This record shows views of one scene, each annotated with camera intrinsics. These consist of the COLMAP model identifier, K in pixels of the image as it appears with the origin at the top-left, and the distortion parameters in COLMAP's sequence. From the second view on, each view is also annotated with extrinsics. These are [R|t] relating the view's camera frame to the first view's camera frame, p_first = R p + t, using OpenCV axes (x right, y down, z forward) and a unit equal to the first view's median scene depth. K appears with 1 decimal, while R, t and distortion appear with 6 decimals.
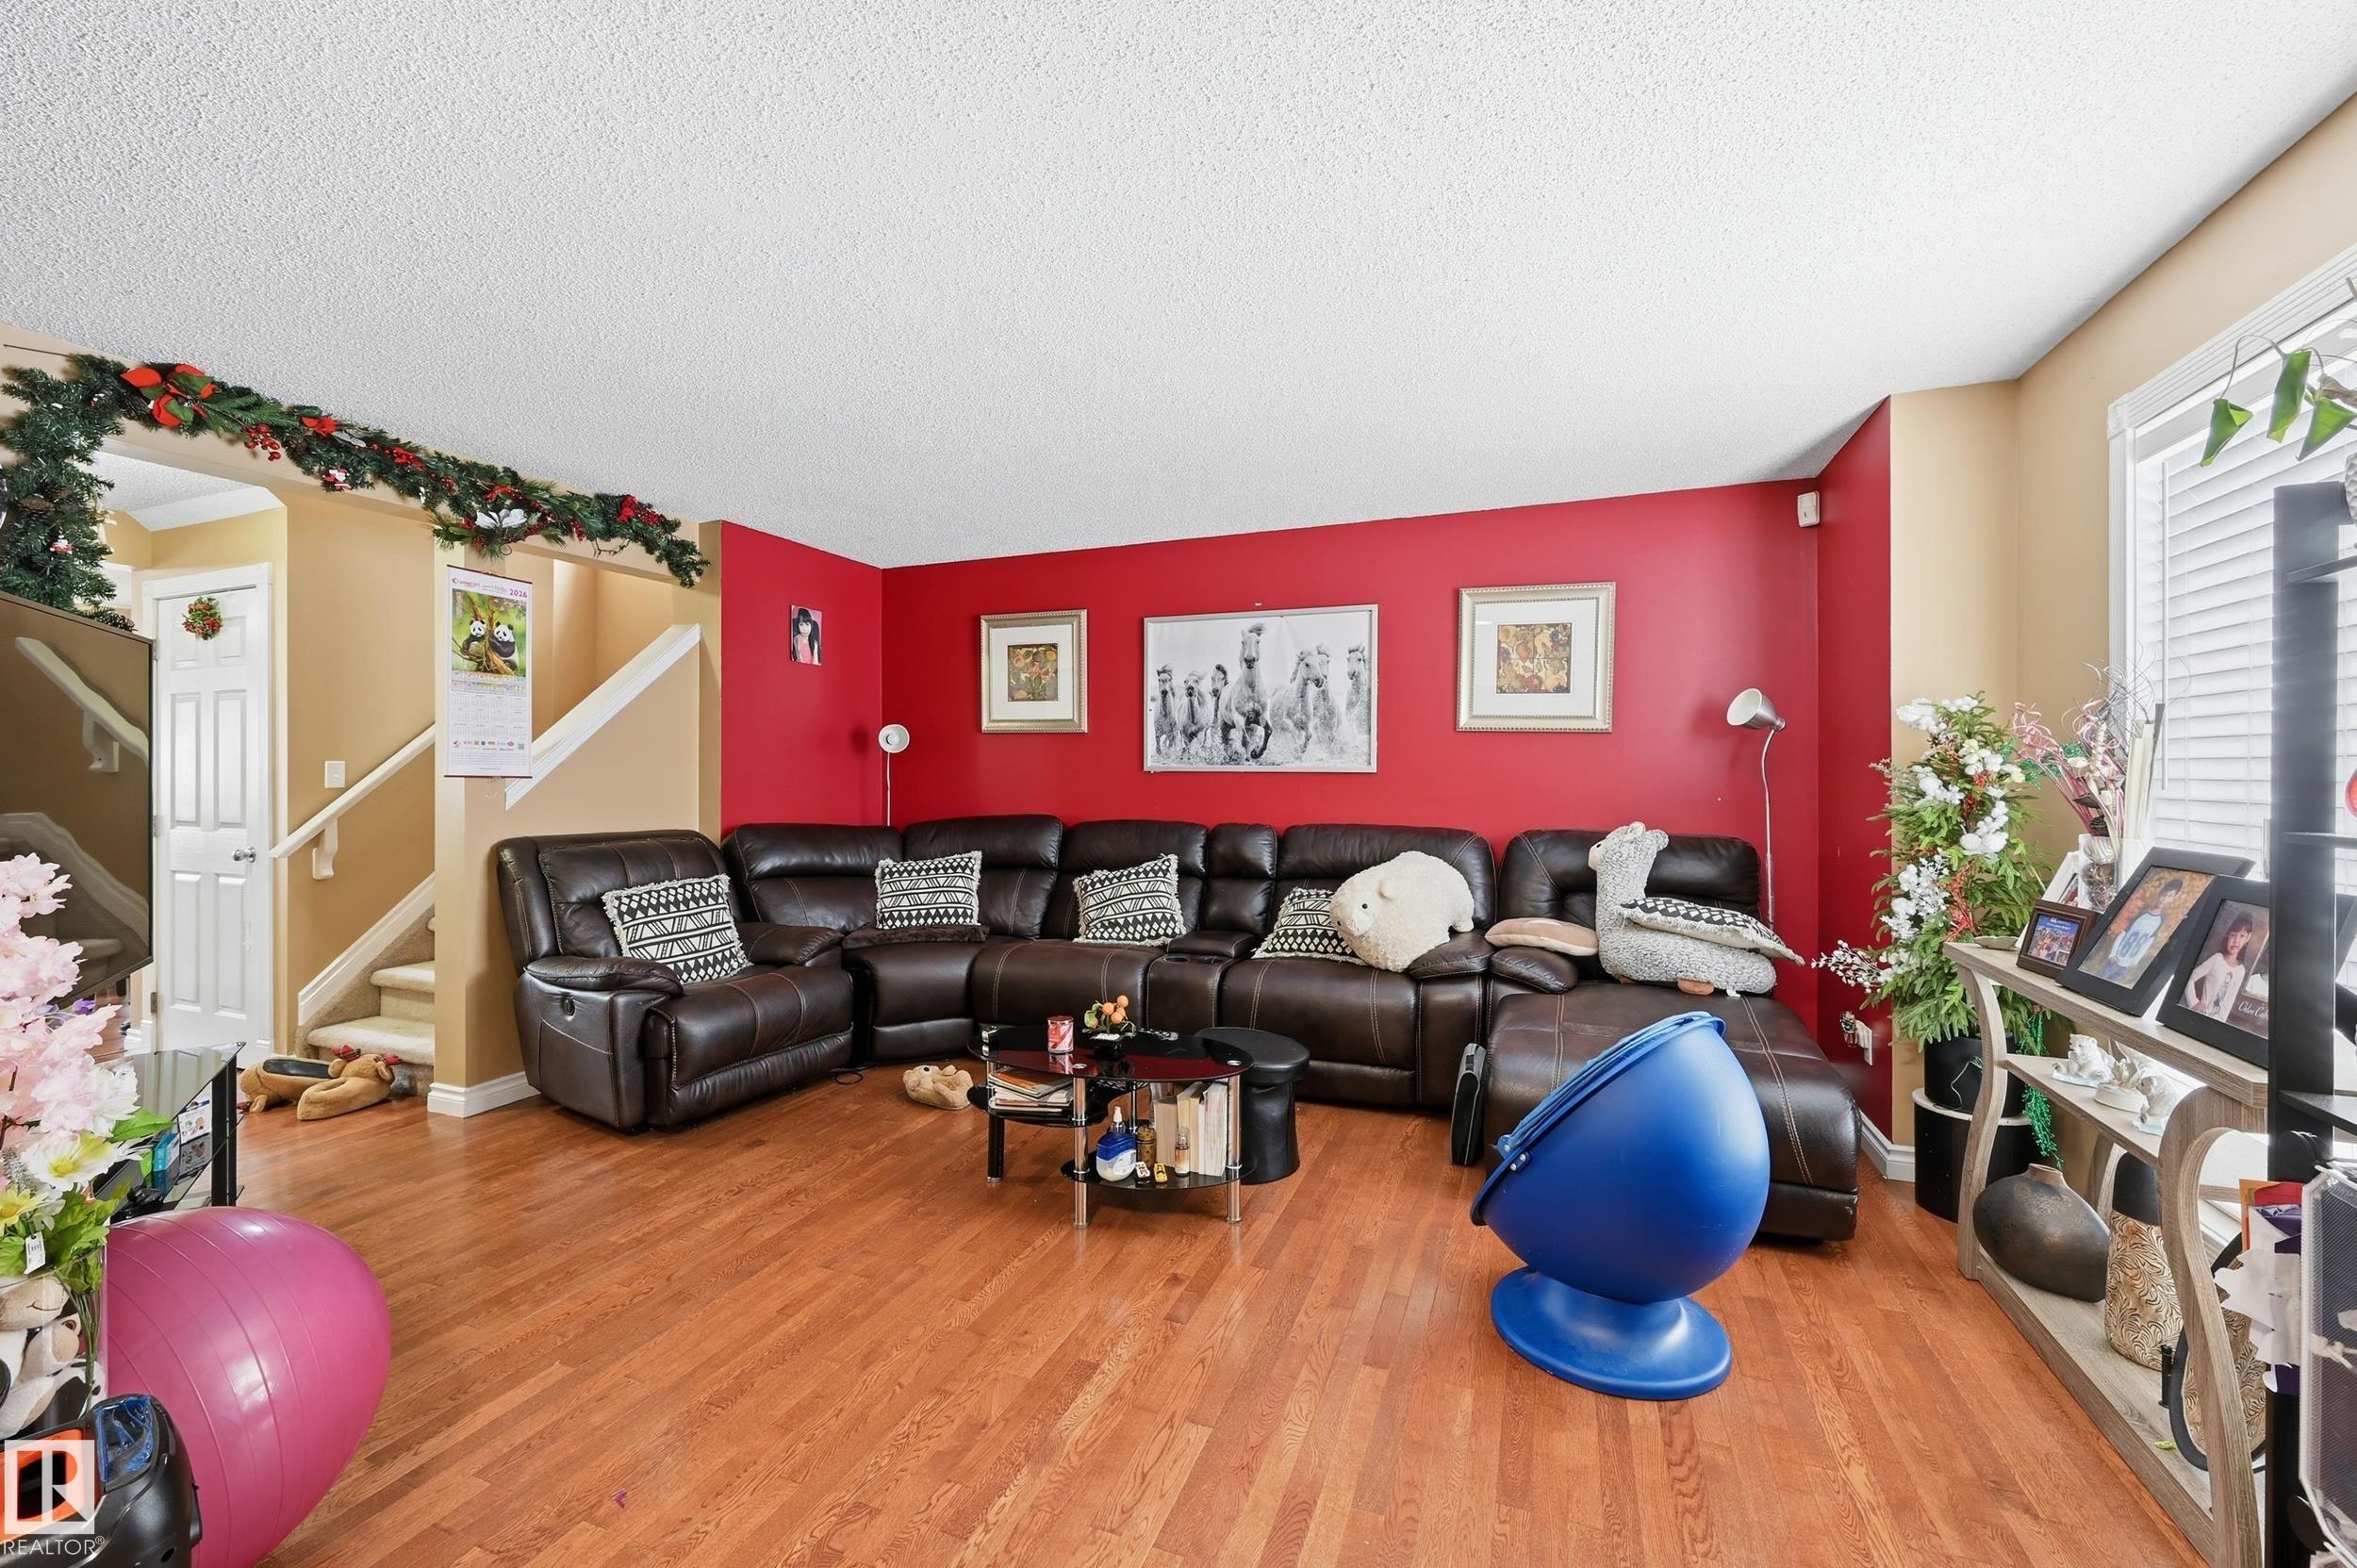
lens RADIAL K [[939.6, 0, 1185.8], [0, 939.6, 779.3], [0, 0, 1]] dist [0.000762, 0.000738]
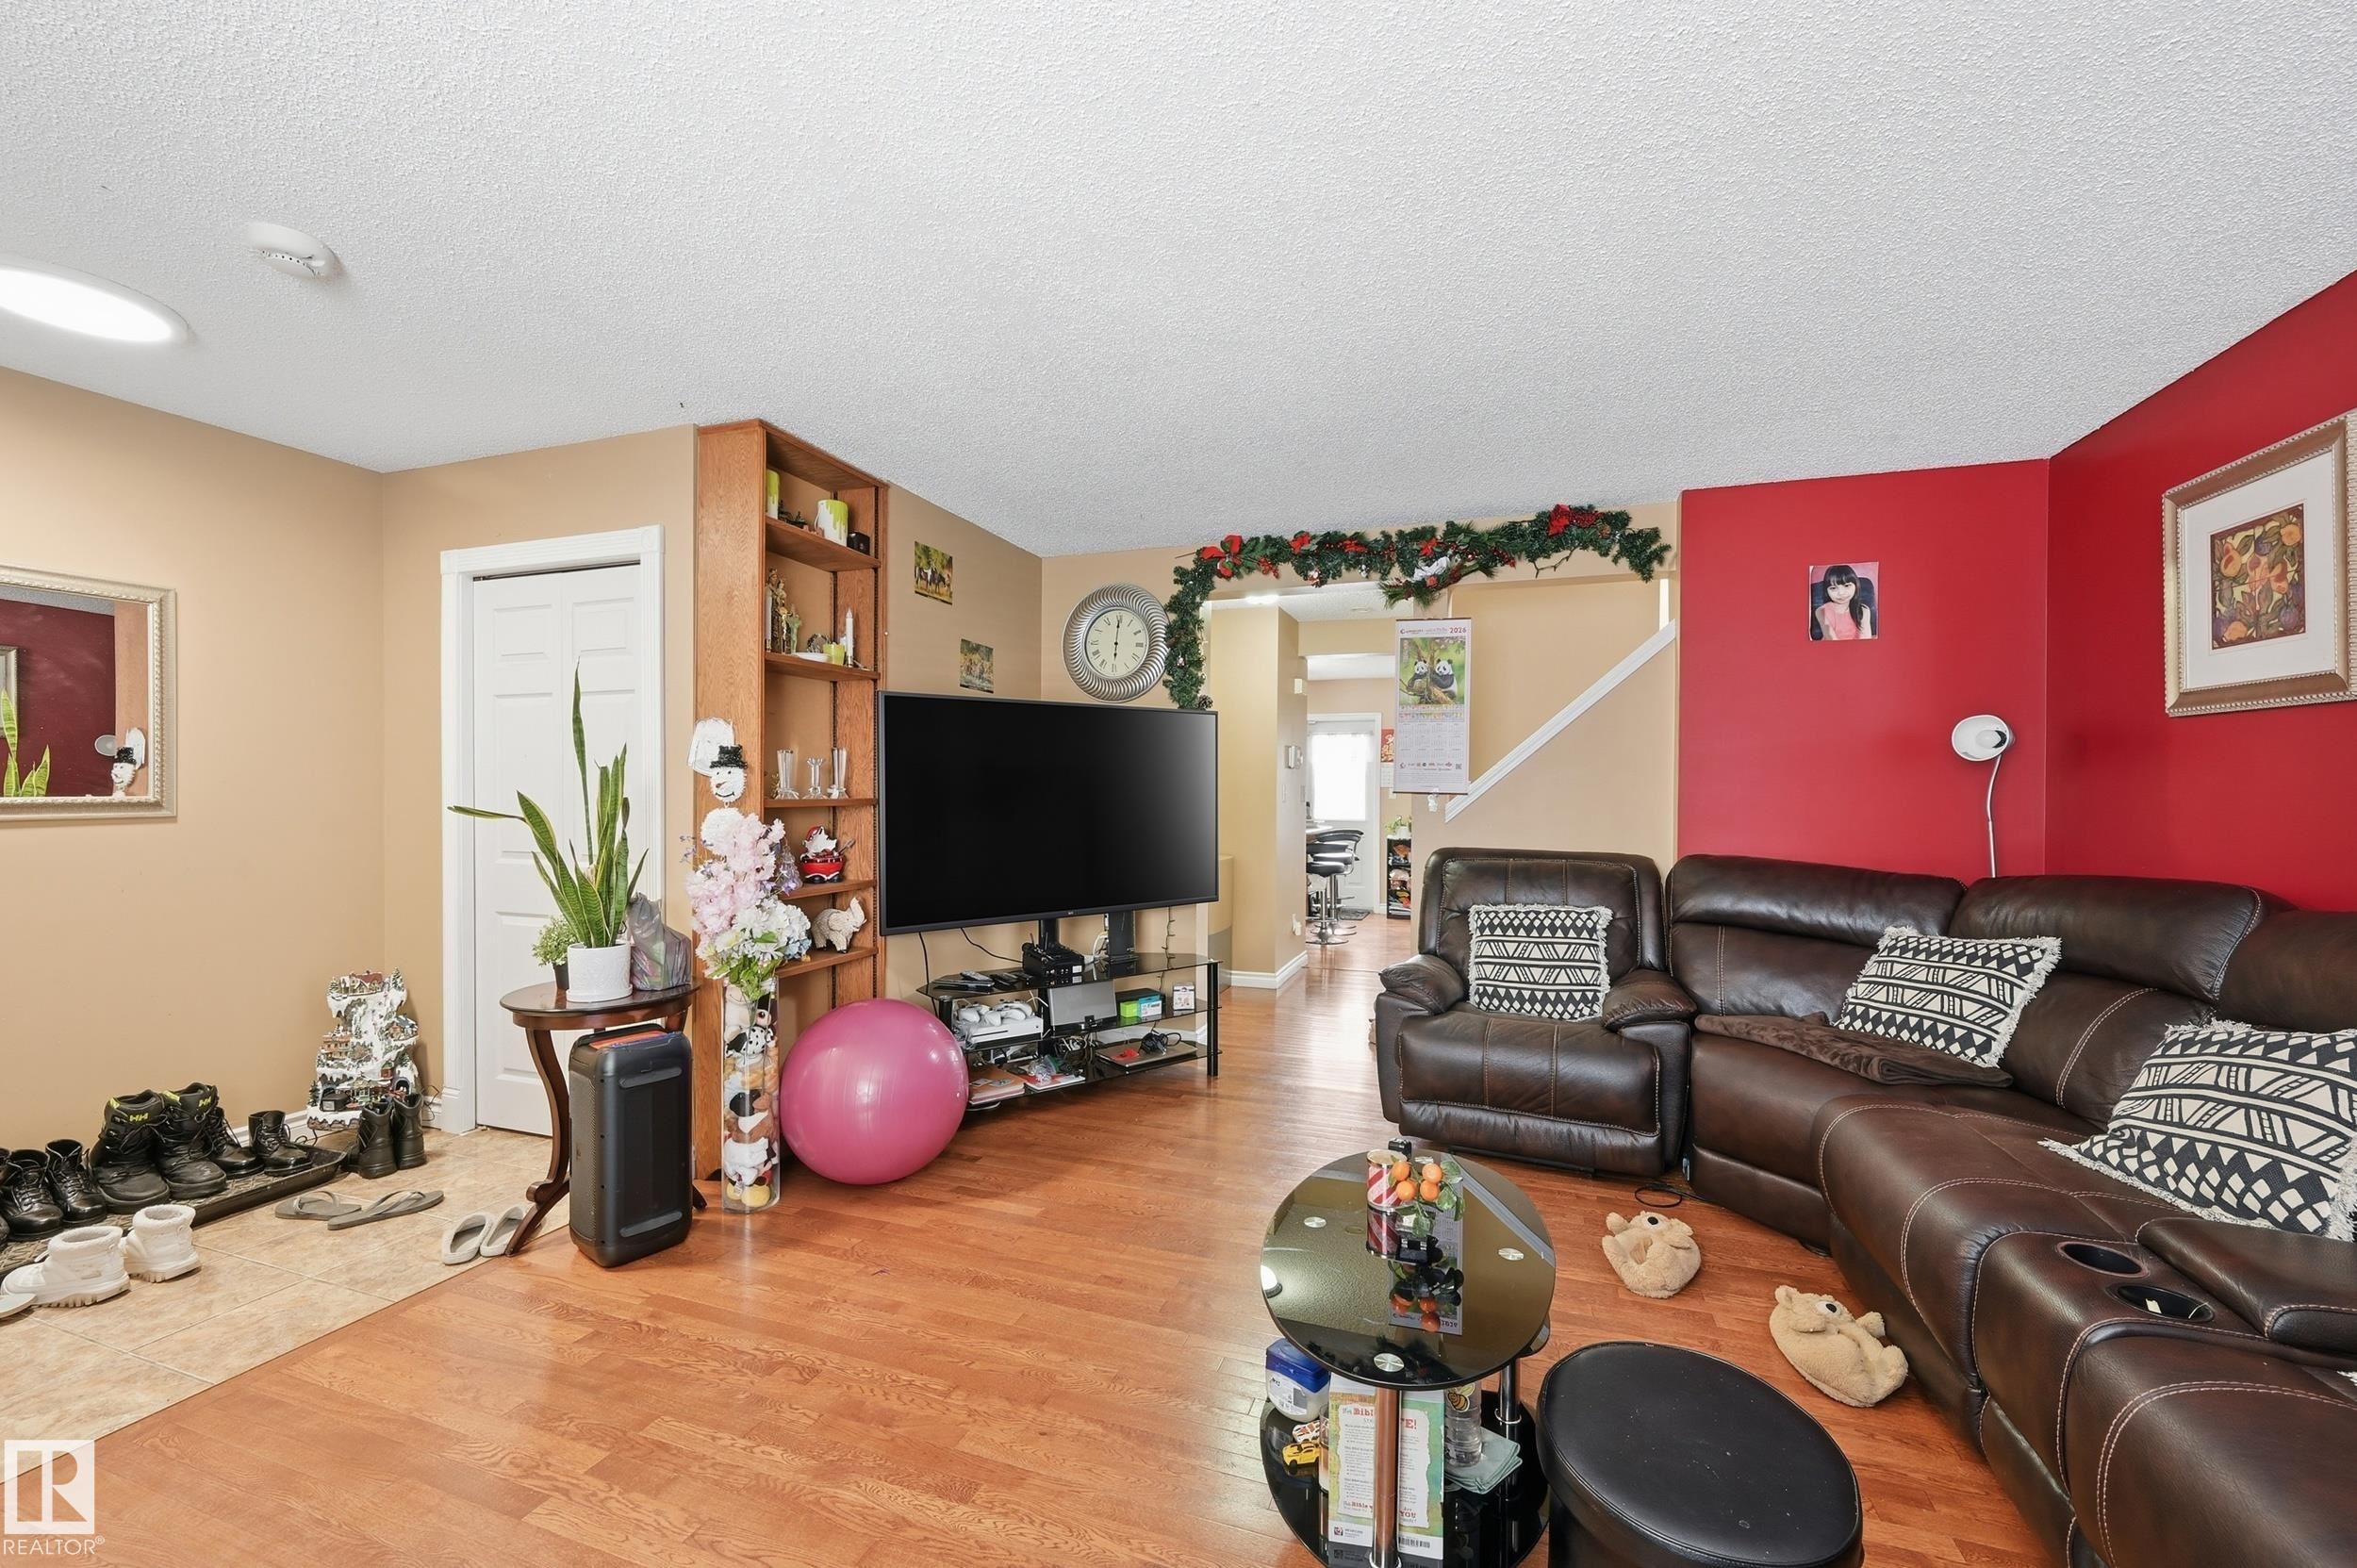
lens RADIAL K [[939.6, 0, 1181.8], [0, 939.6, 799.1], [0, 0, 1]] dist [0.000762, 0.000738]
pose [[0.037738, 0.011940, -0.999216, 0.321164], [-0.014378, 0.999832, 0.011404, -0.003186], [0.999184, 0.013936, 0.037904, 0.503912]]
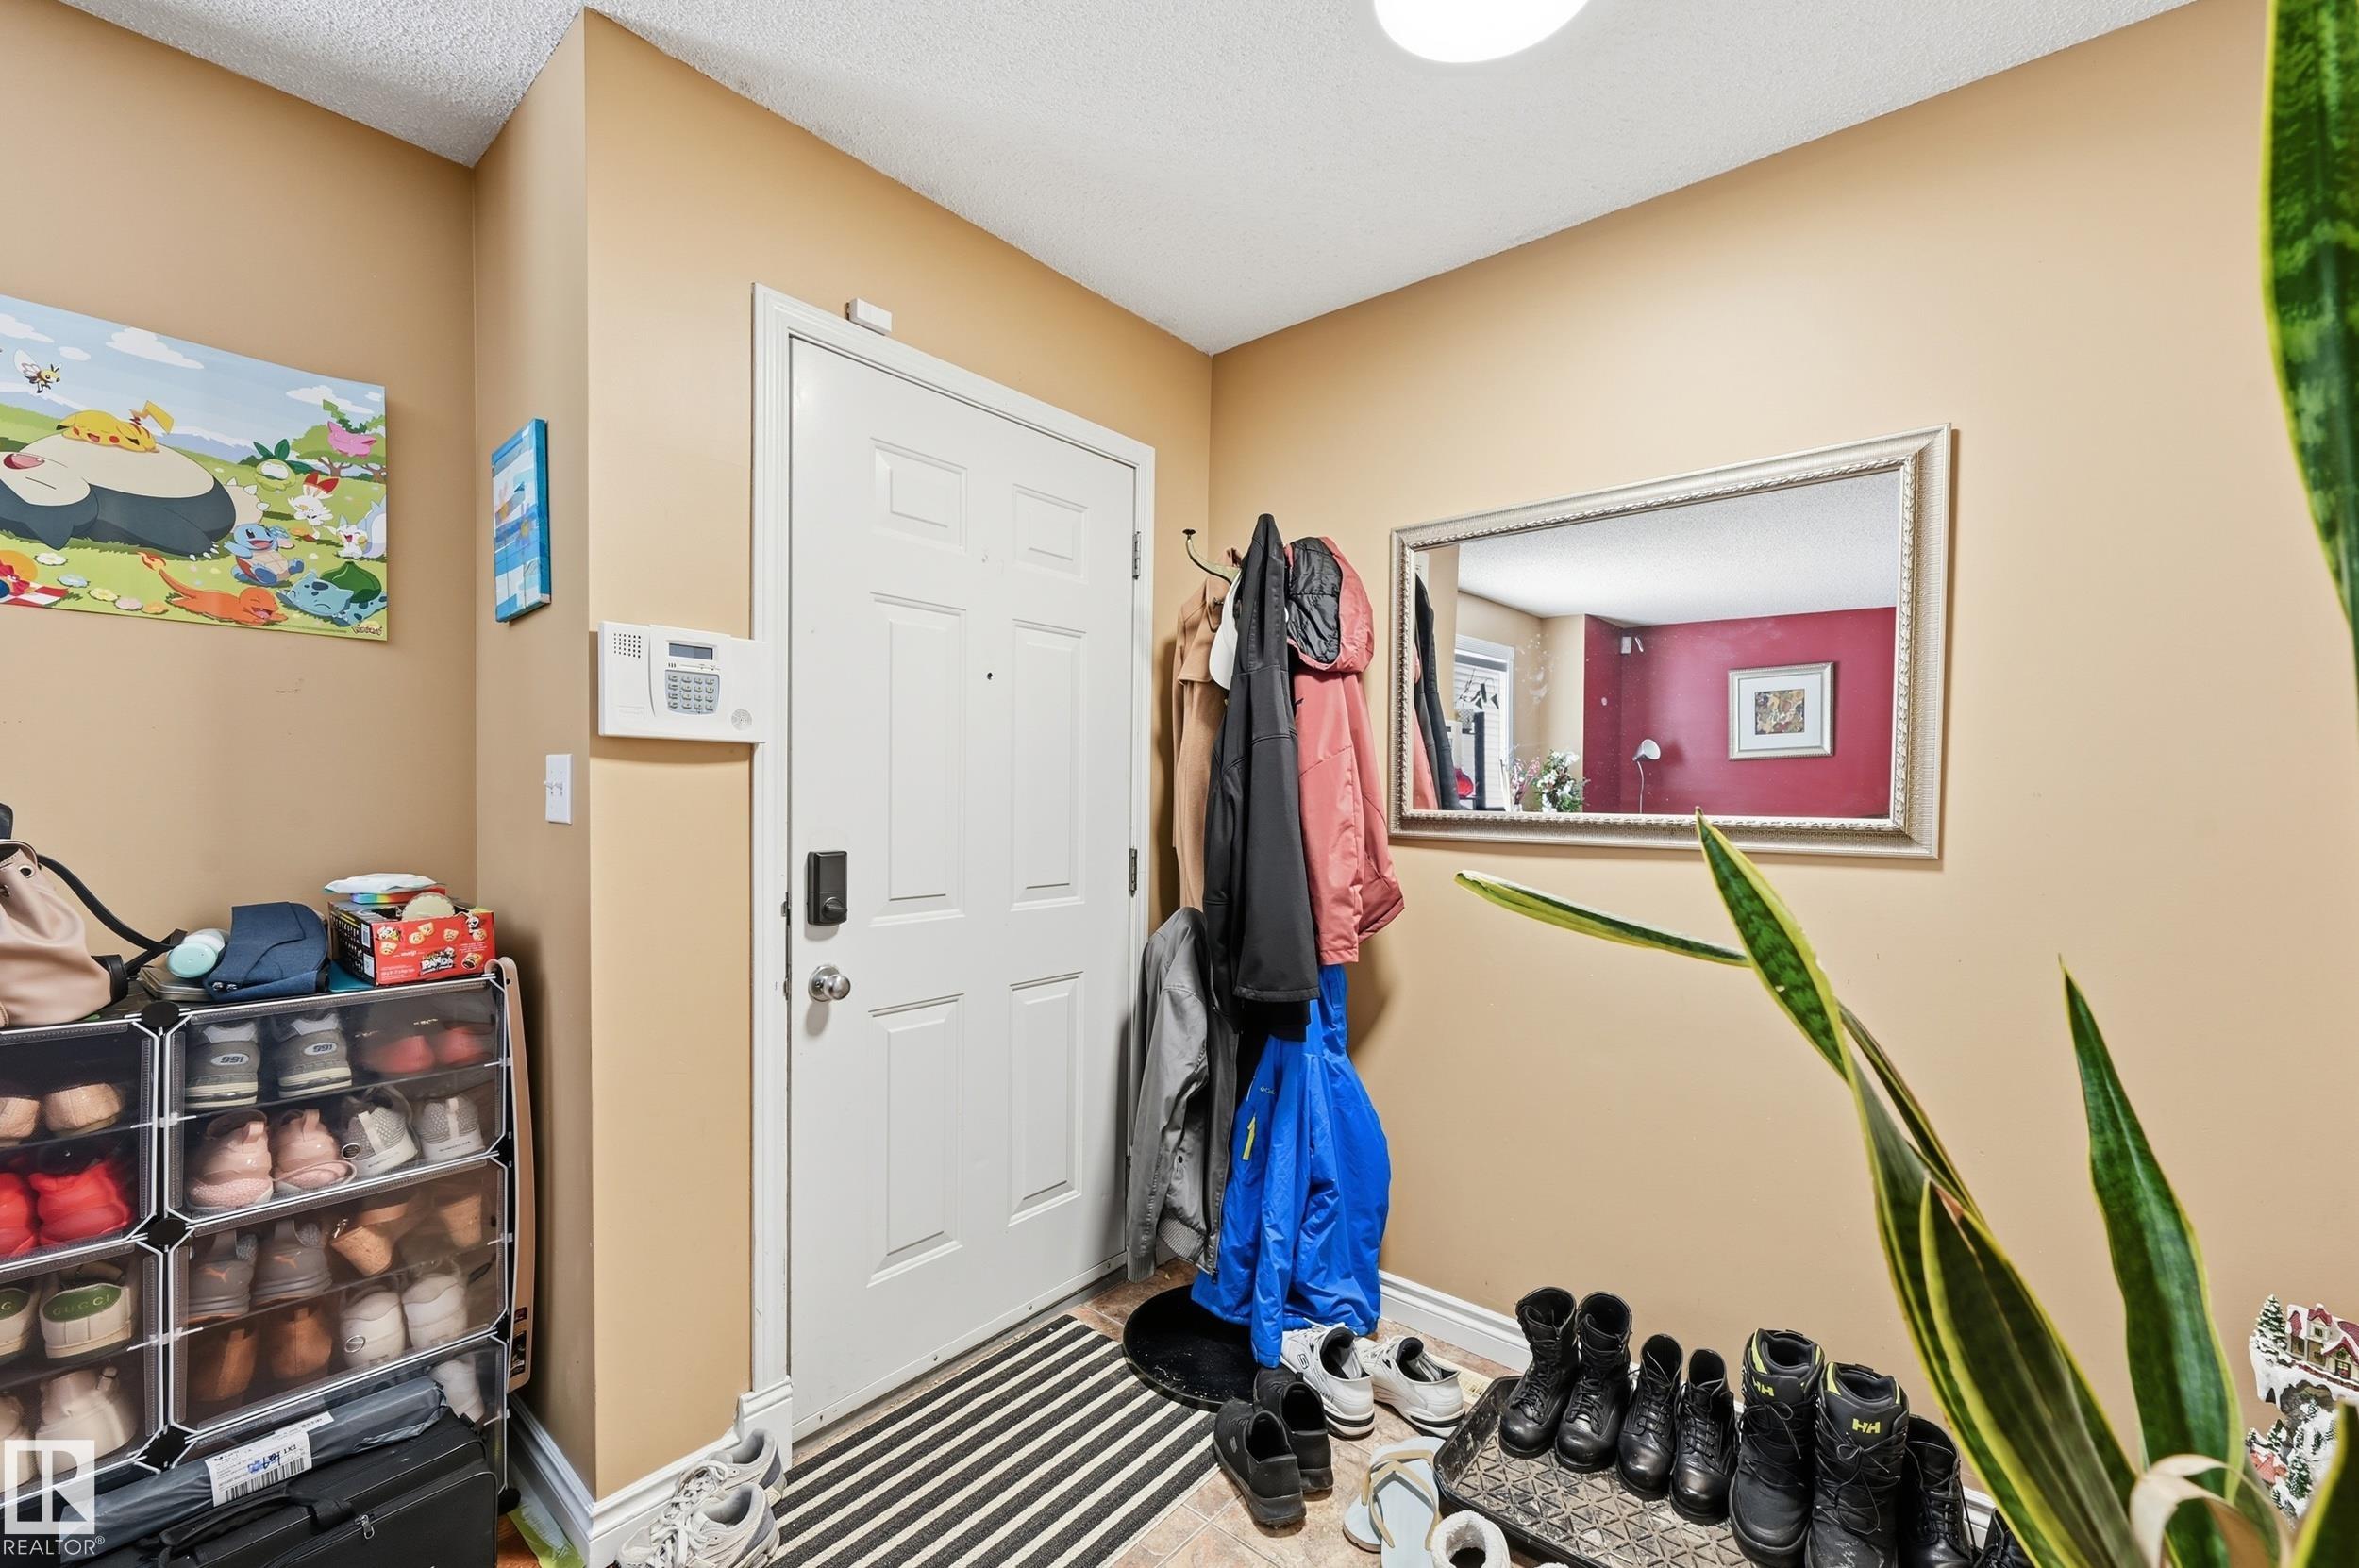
lens RADIAL K [[940.3, 0, 1163.7], [0, 940.3, 805.0], [0, 0, 1]] dist [0.000762, 0.000738]
pose [[-0.938351, -0.009907, 0.345542, -0.211558], [-0.004207, 0.999843, 0.017241, 0.002163], [-0.345658, 0.014724, -0.938245, 0.256416]]
